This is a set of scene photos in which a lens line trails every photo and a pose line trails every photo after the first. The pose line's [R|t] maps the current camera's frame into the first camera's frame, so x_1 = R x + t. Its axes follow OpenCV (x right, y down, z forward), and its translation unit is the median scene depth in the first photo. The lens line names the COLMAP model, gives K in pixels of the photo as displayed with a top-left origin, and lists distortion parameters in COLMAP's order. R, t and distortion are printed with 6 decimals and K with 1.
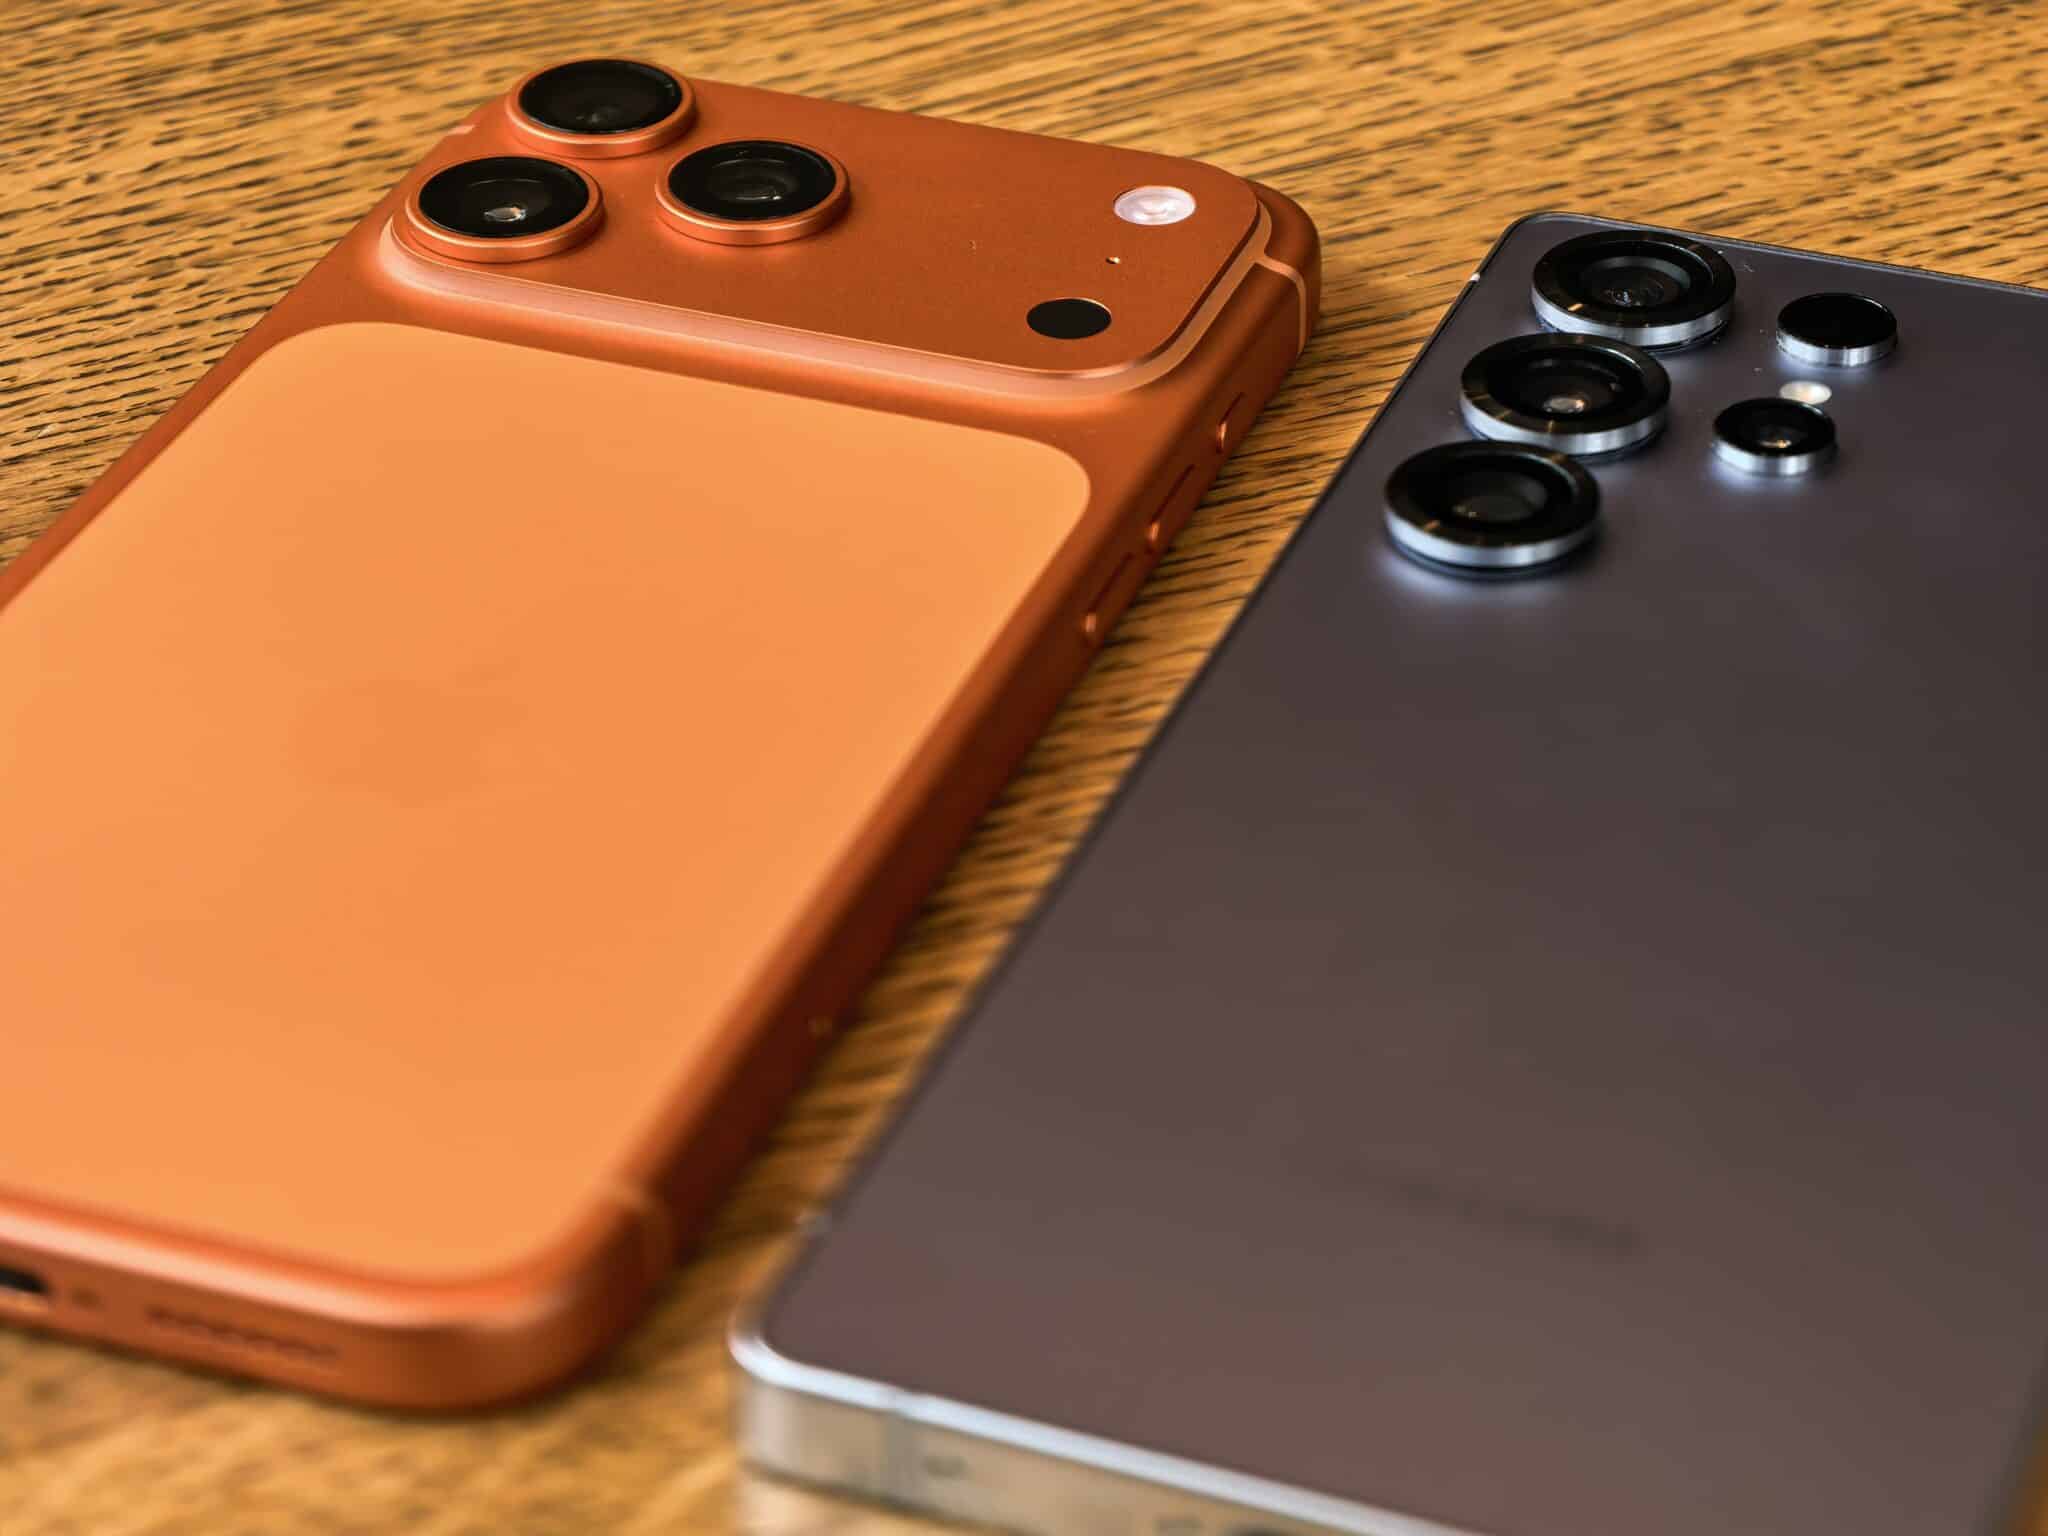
lens RADIAL K [[5431.9, 0, 1024.0], [0, 5431.9, 768.0], [0, 0, 1]] dist [0.126050, 0.160289]
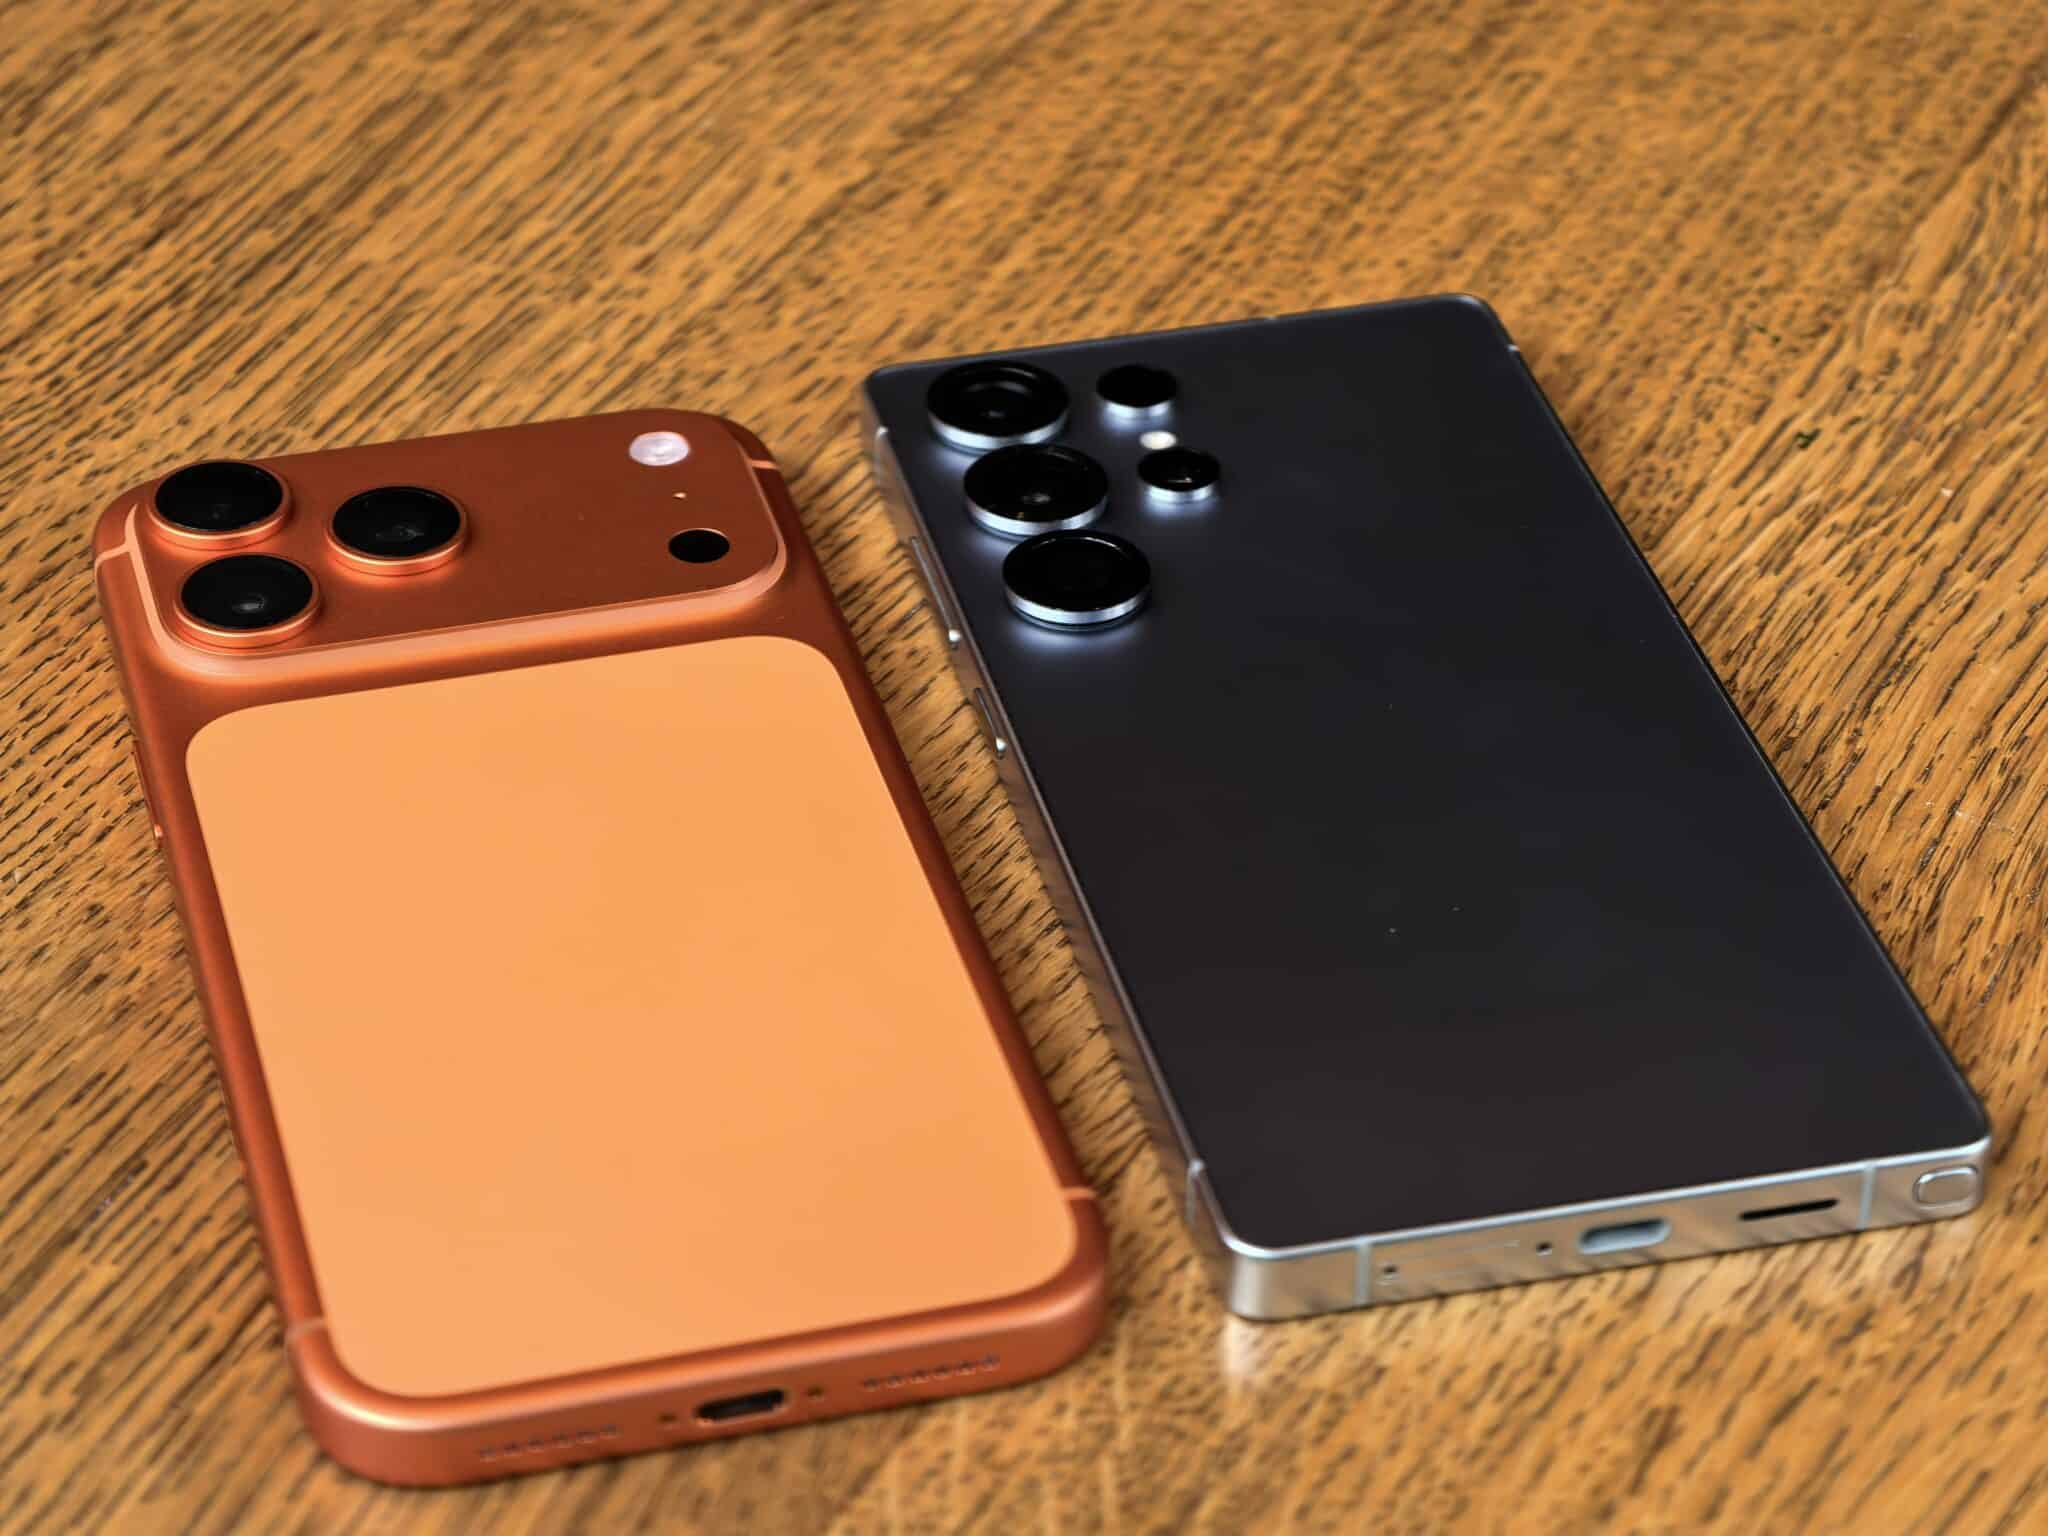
lens RADIAL K [[5364.7, 0, 918.1], [0, 5364.7, 768.1], [0, 0, 1]] dist [0.488697, -3.351293]
pose [[0.803045, -0.331222, 0.495389, -0.623731], [0.307421, 0.942407, 0.131760, -0.186119], [-0.510500, 0.046484, 0.858620, -0.200230]]
